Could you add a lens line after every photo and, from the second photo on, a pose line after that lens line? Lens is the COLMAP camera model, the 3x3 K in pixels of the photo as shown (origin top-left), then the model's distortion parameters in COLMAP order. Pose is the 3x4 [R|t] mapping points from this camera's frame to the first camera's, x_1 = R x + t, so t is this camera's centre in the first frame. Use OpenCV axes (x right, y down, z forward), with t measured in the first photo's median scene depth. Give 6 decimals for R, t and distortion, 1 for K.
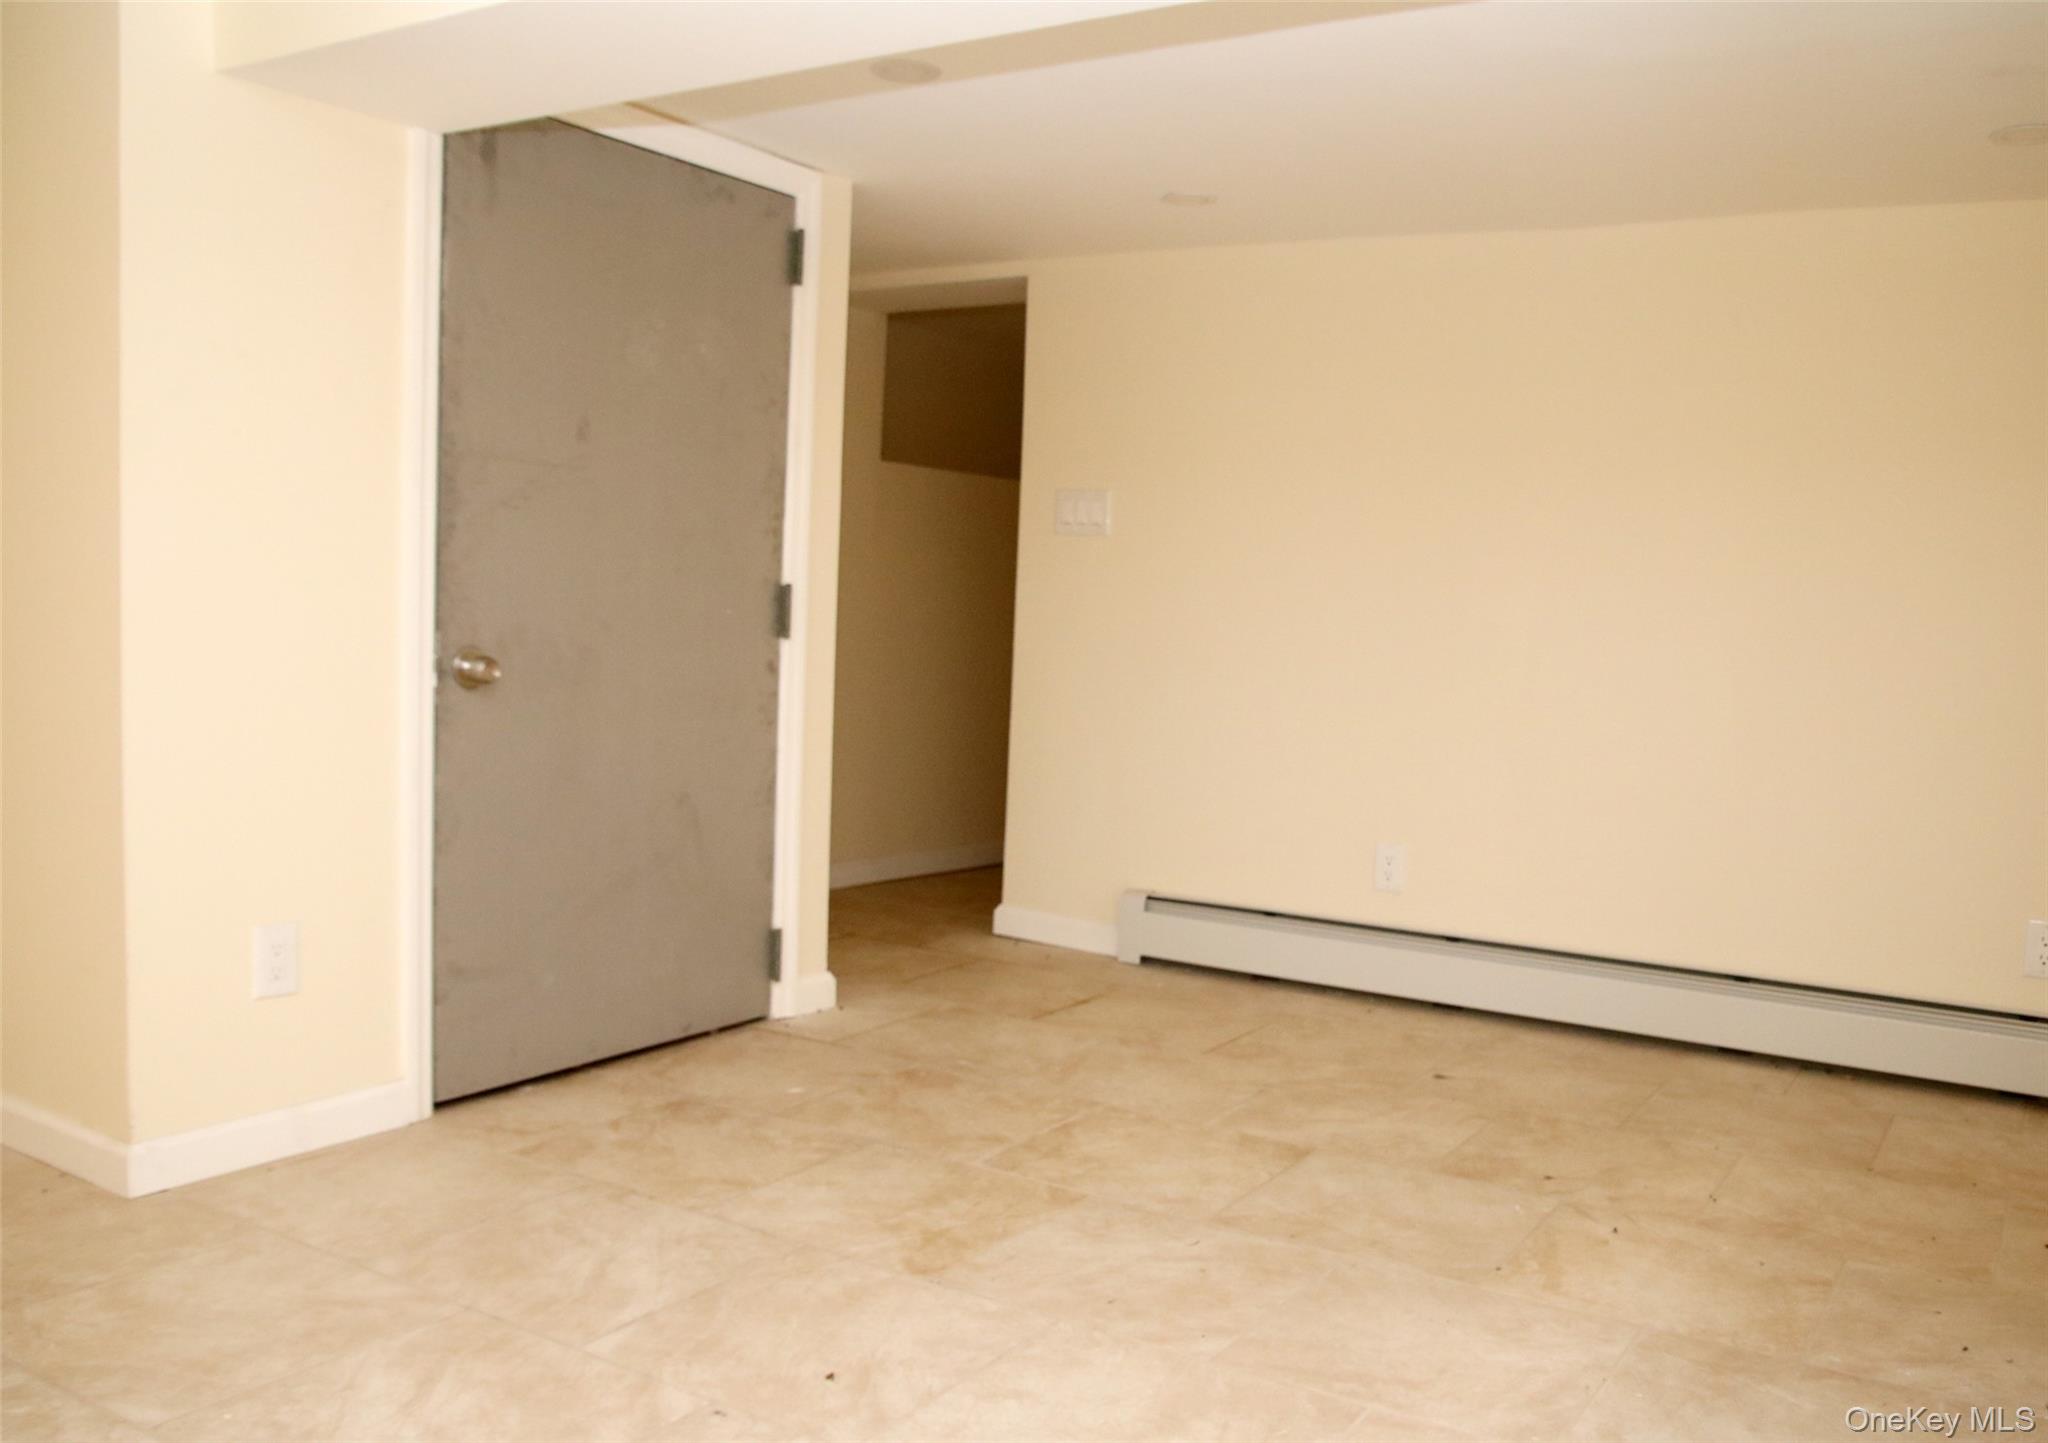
lens RADIAL K [[1683.1, 0, 1025.9], [0, 1683.1, 730.6], [0, 0, 1]] dist [-0.070278, 0.003653]
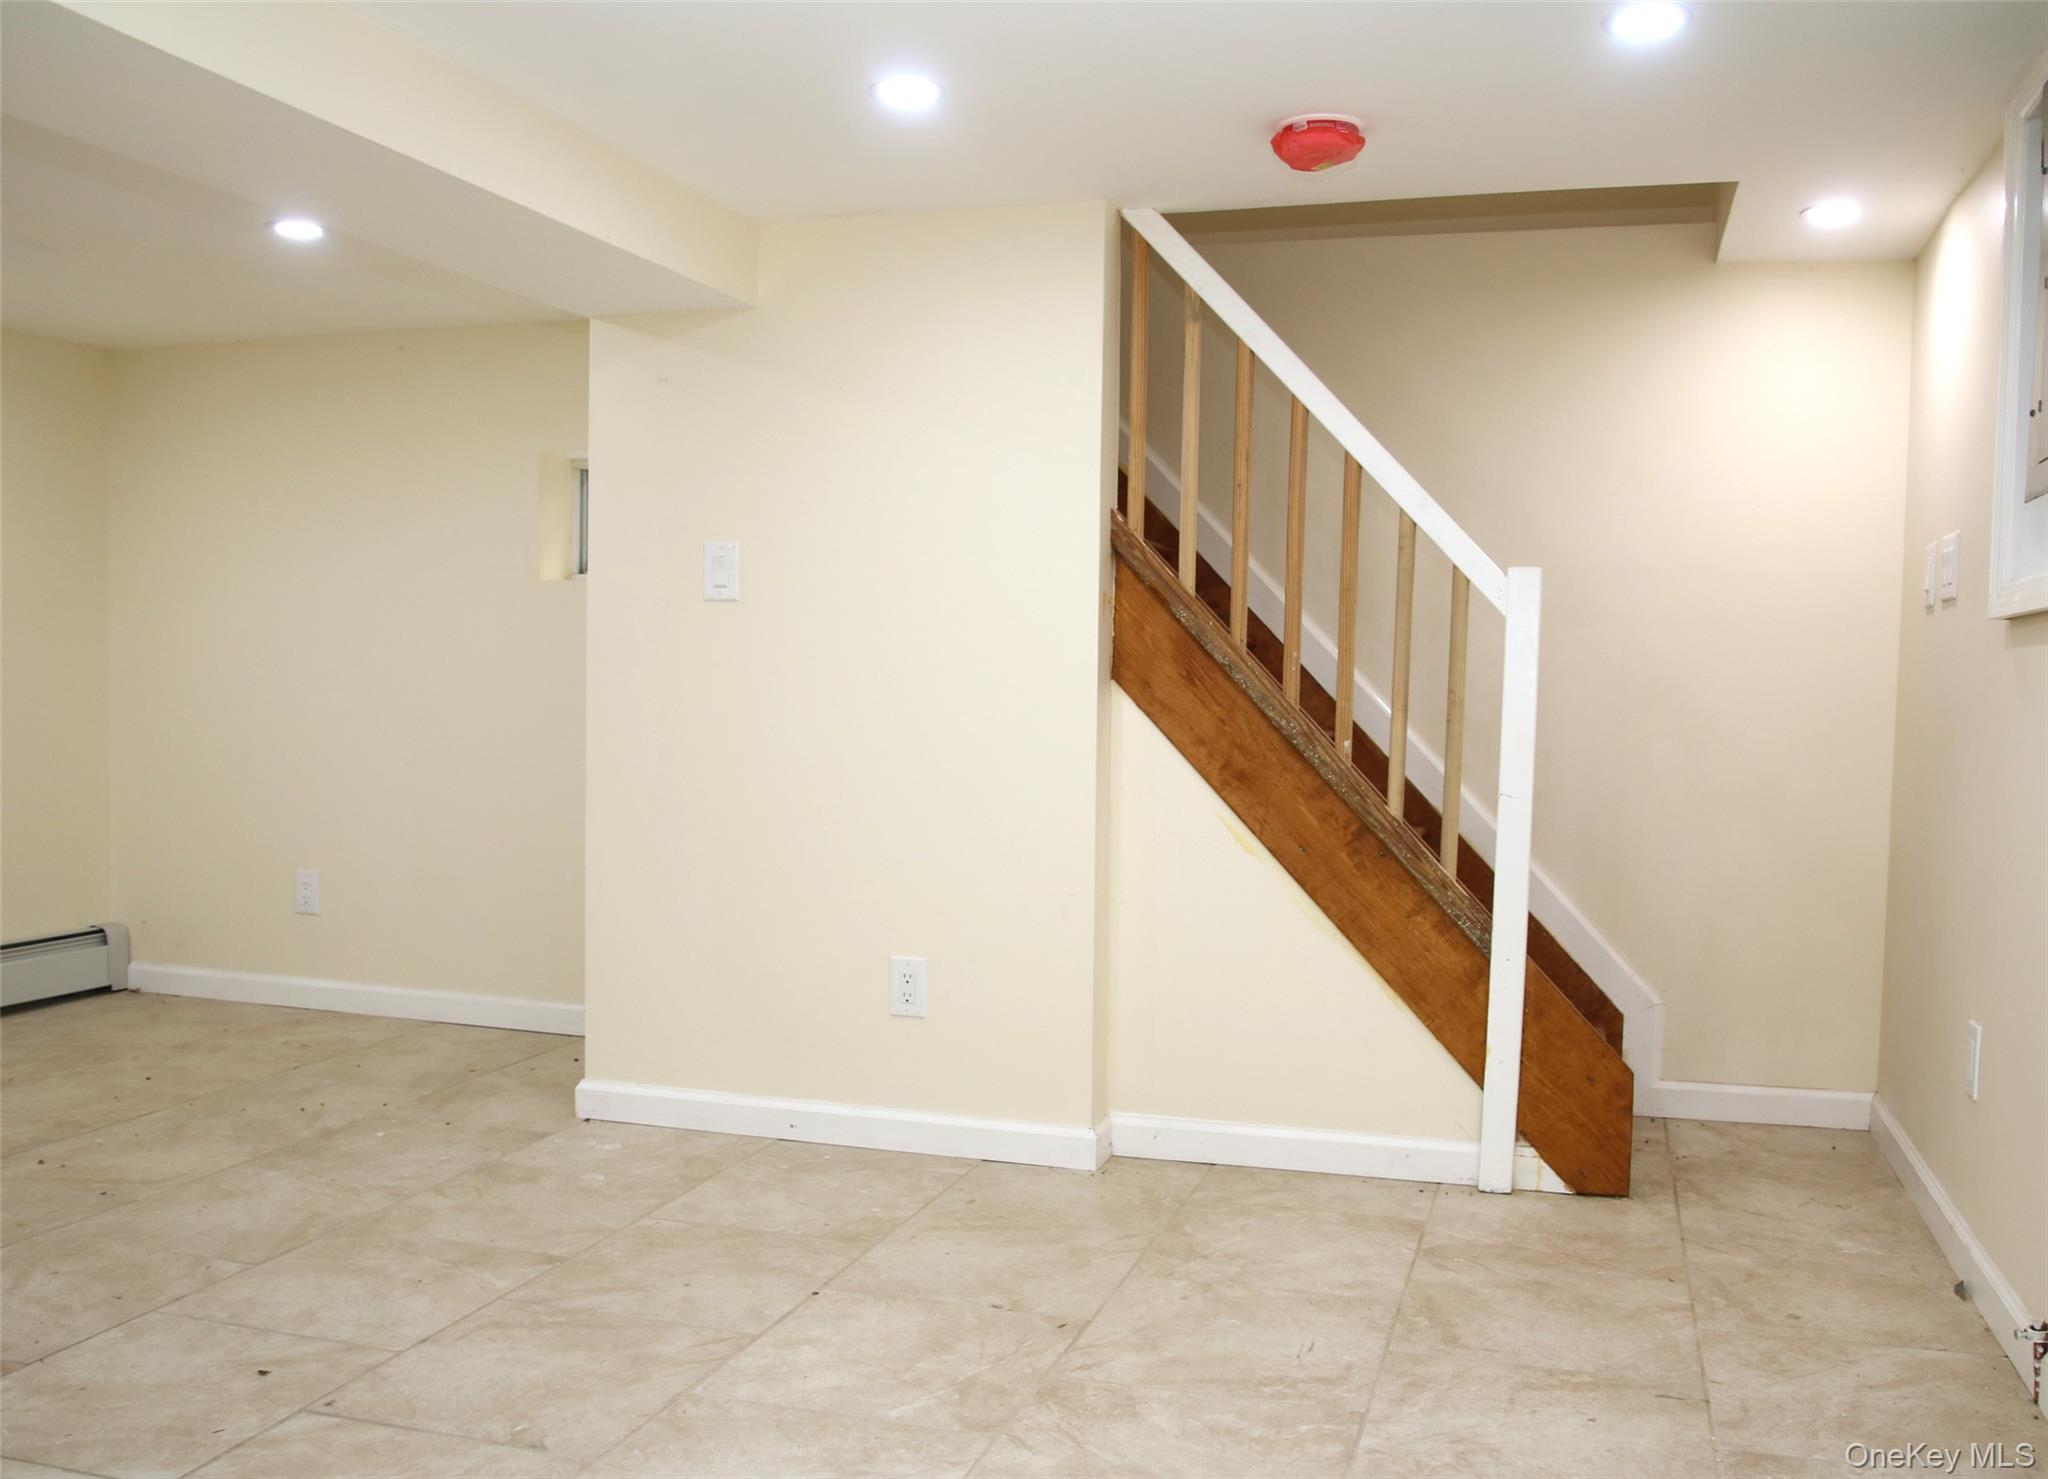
lens RADIAL K [[1764.8, 0, 1024.5], [0, 1764.8, 740.4], [0, 0, 1]] dist [-0.052859, 0.019304]
pose [[-0.245382, -0.077306, 0.966339, -1.222709], [0.051792, 0.994346, 0.092699, -0.104496], [-0.968042, 0.072795, -0.239991, 0.691958]]
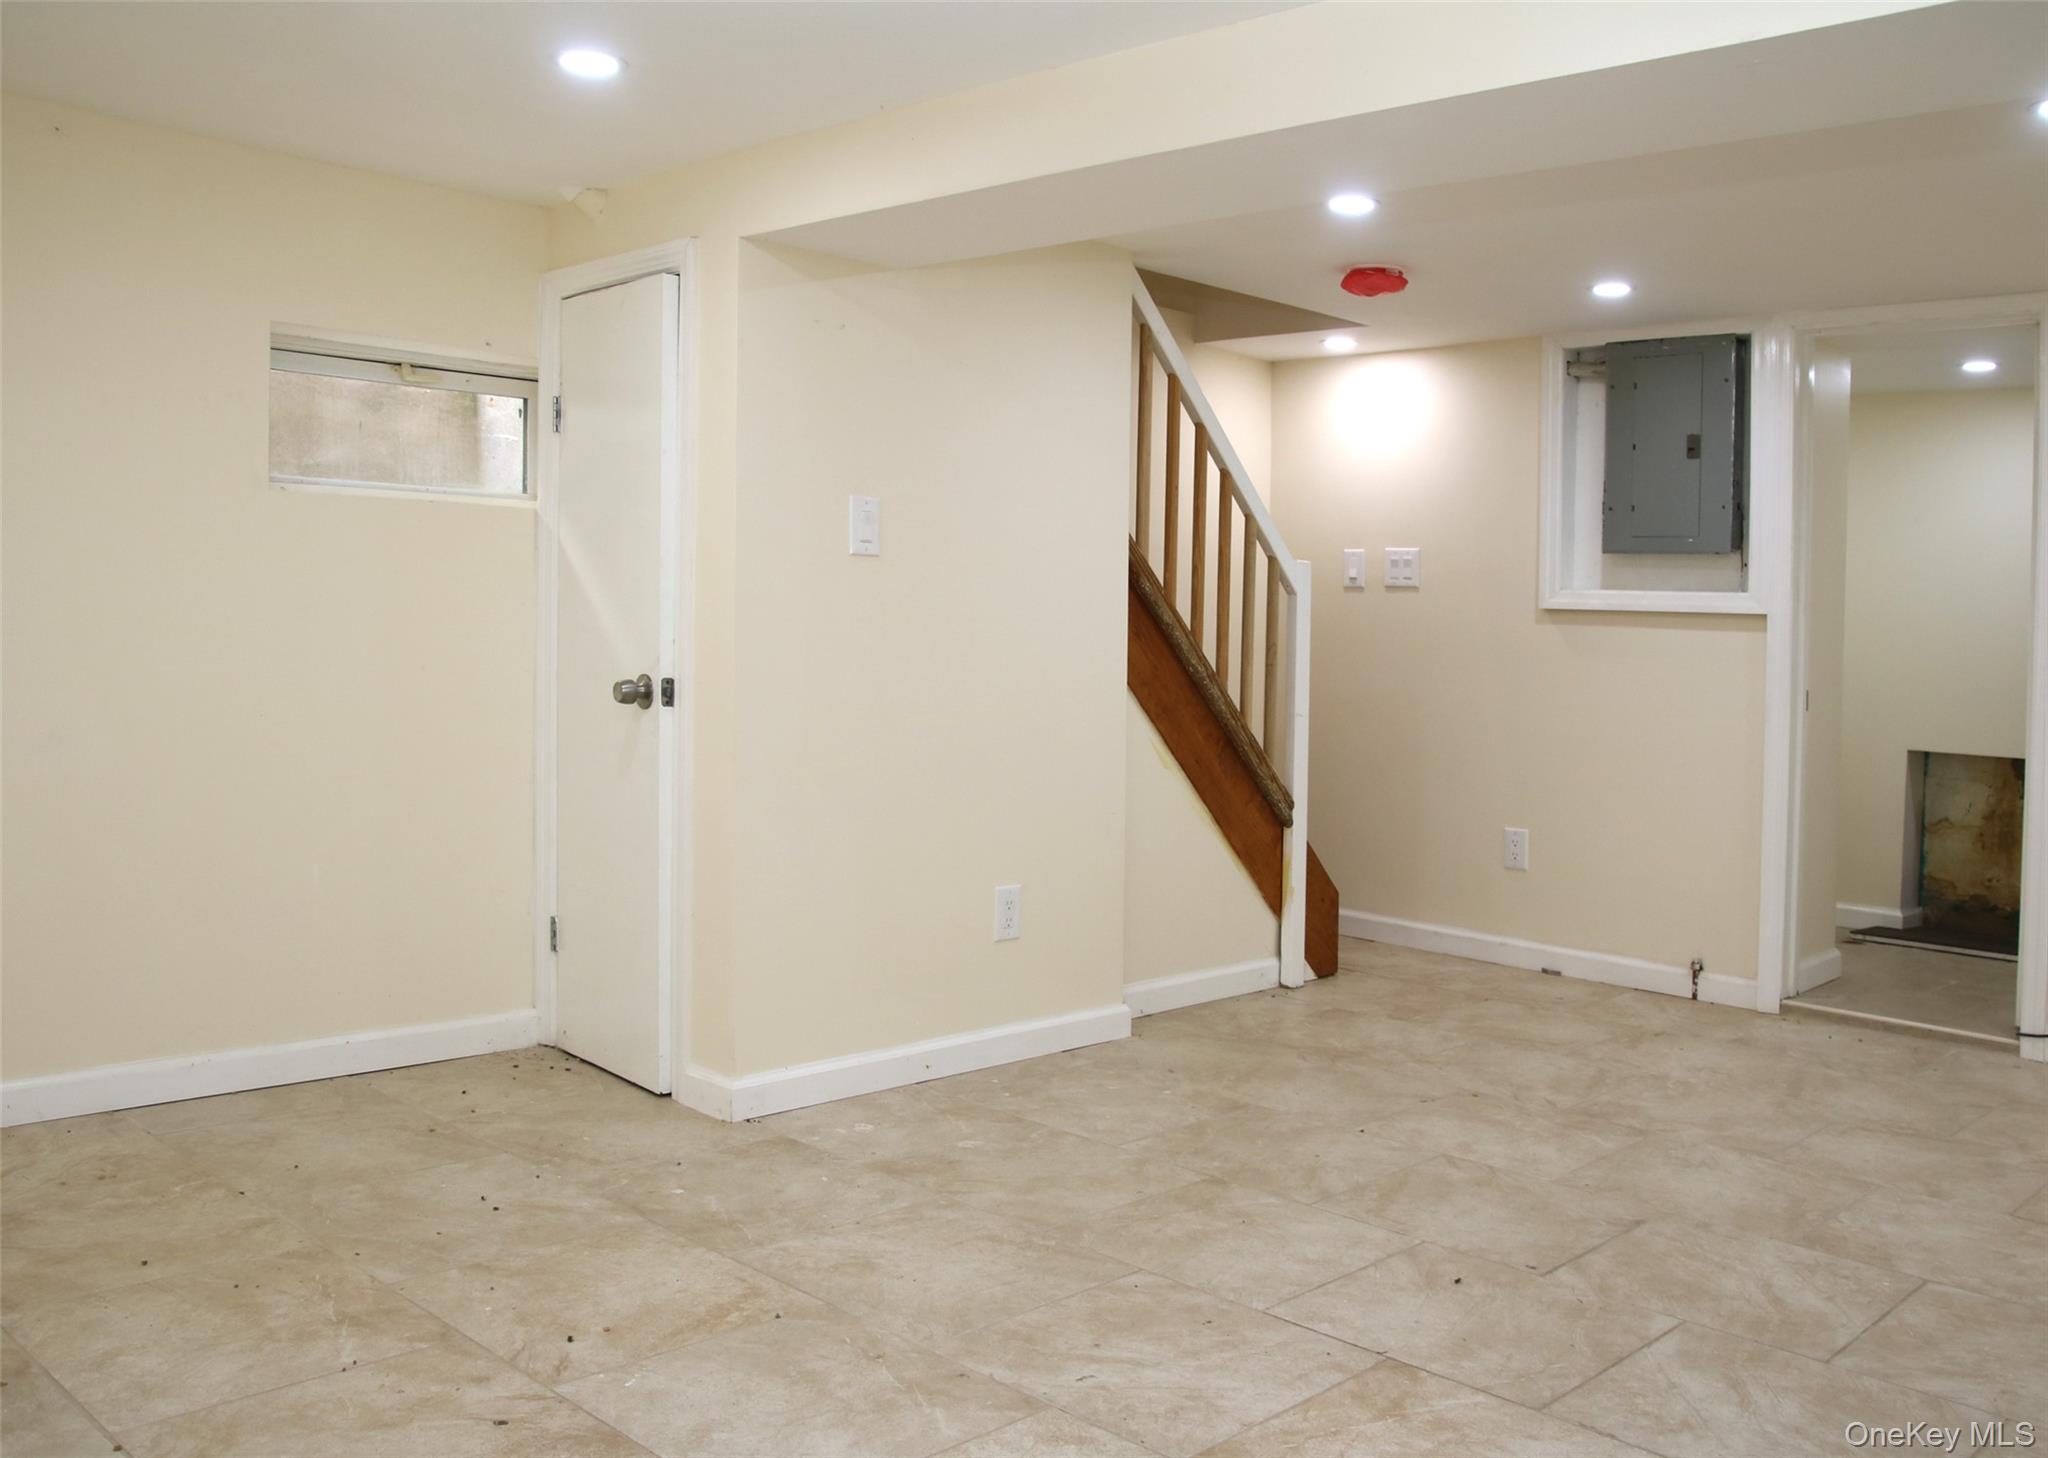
lens RADIAL K [[1795.0, 0, 1026.2], [0, 1795.0, 719.5], [0, 0, 1]] dist [-0.054195, 0.019985]
pose [[-0.977429, -0.090764, 0.190772, -0.016089], [-0.064937, 0.988367, 0.137526, -0.174897], [-0.201035, 0.122034, -0.971953, 2.119093]]
